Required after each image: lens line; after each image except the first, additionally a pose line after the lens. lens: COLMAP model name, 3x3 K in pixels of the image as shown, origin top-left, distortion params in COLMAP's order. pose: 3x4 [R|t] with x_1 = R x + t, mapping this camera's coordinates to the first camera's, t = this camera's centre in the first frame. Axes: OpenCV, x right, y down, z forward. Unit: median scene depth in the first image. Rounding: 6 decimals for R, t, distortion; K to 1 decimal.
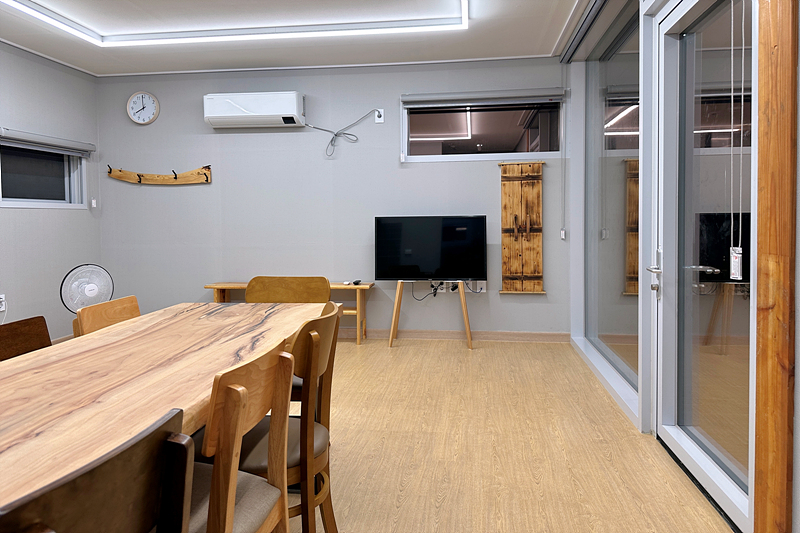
lens RADIAL K [[573.3, 0, 396.0], [0, 573.3, 251.1], [0, 0, 1]] dist [0.104921, -0.020106]
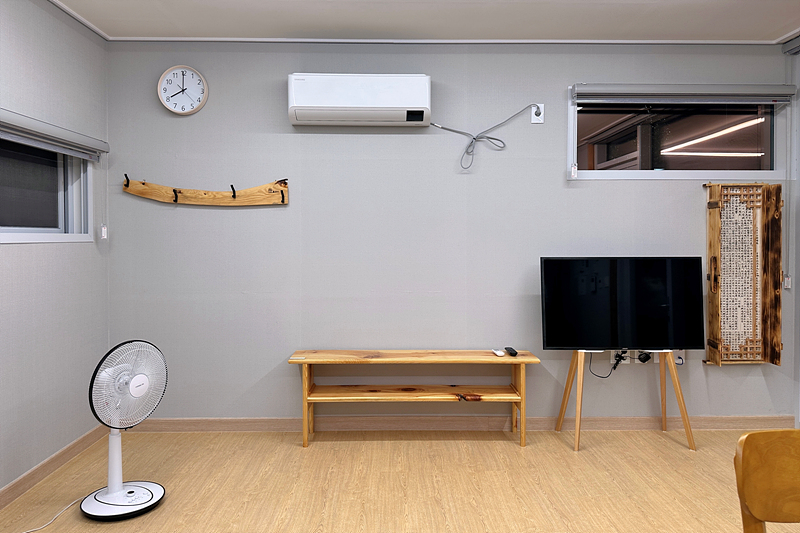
lens RADIAL K [[573.3, 0, 402.4], [0, 573.3, 258.7], [0, 0, 1]] dist [0.104921, -0.020106]
pose [[0.988014, 0.005897, 0.154251, -0.295476], [-0.002132, 0.999696, -0.024563, -0.038631], [-0.154349, 0.023939, 0.987726, 0.320936]]
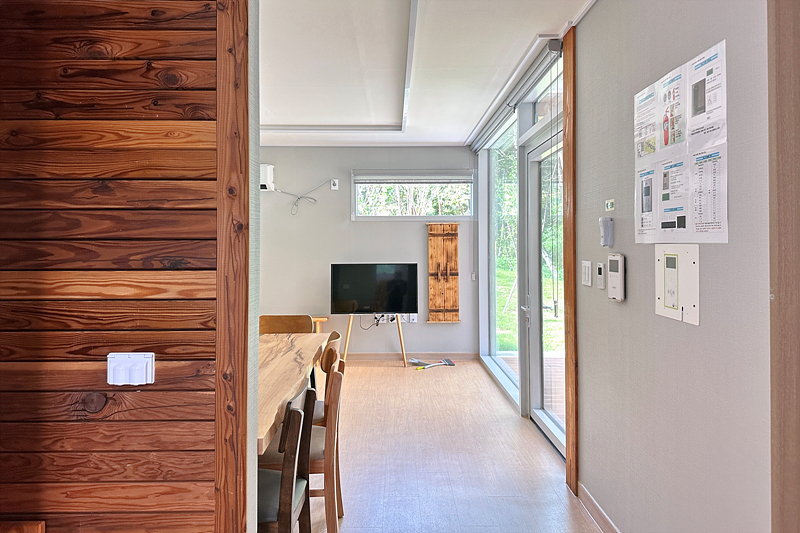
lens RADIAL K [[573.3, 0, 403.4], [0, 573.3, 258.0], [0, 0, 1]] dist [0.104921, -0.020106]
pose [[0.989134, 0.006687, 0.146866, -0.062719], [-0.001417, 0.999352, -0.035959, -0.026275], [-0.147011, 0.035360, 0.988503, -0.271185]]
